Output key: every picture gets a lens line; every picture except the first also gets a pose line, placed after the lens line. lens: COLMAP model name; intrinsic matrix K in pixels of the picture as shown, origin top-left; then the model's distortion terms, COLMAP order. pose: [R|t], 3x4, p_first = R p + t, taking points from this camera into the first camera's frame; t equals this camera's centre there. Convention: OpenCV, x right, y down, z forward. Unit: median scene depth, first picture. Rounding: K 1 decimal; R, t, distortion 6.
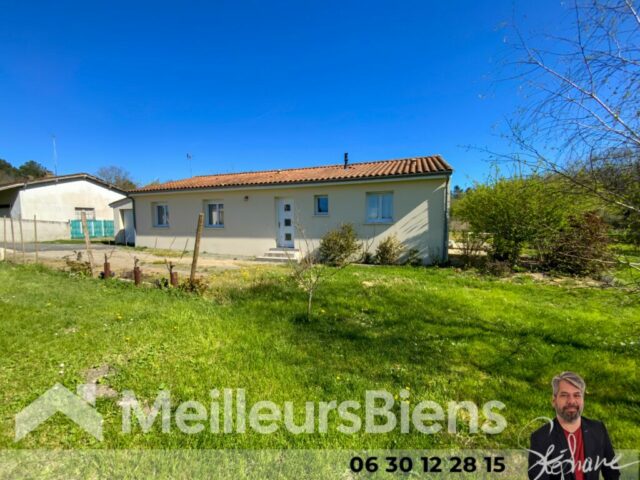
lens RADIAL K [[262.5, 0, 319.4], [0, 262.5, 239.7], [0, 0, 1]] dist [0.021906, -0.021645]
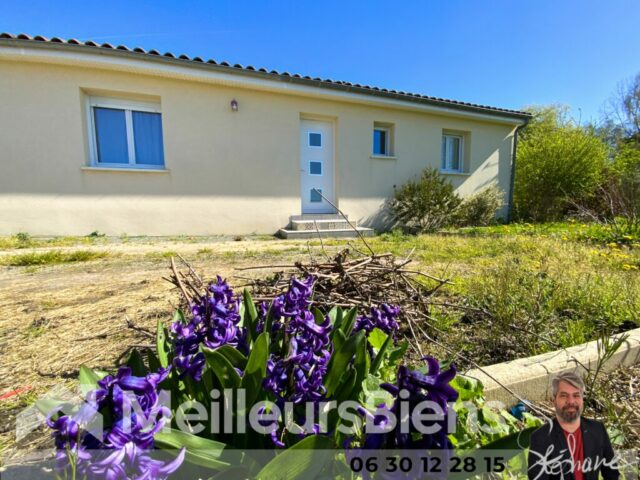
lens RADIAL K [[271.3, 0, 319.7], [0, 271.3, 239.0], [0, 0, 1]] dist [0.012464, -0.012643]
pose [[0.766417, -0.058905, 0.639637, -0.482153], [0.049568, 0.998241, 0.032537, 0.062710], [-0.640428, 0.006769, 0.767988, 0.559906]]
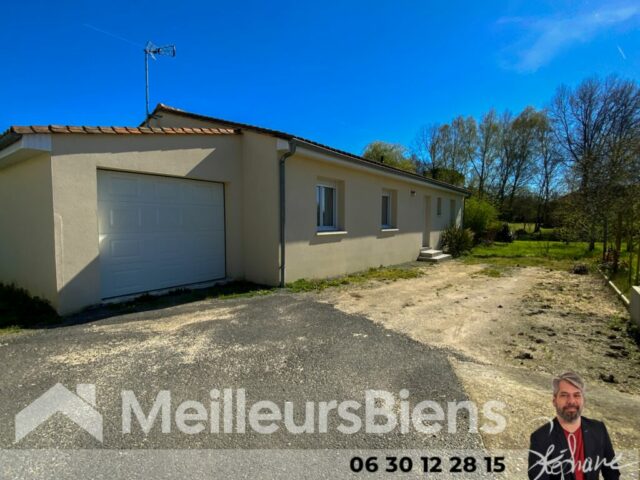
lens RADIAL K [[331.8, 0, 320.7], [0, 331.8, 239.8], [0, 0, 1]] dist [0.010907, -0.012876]
pose [[0.275037, -0.048392, 0.960215, -1.428367], [0.067847, 0.997219, 0.030824, -0.063472], [-0.959037, 0.056670, 0.277555, 1.013455]]
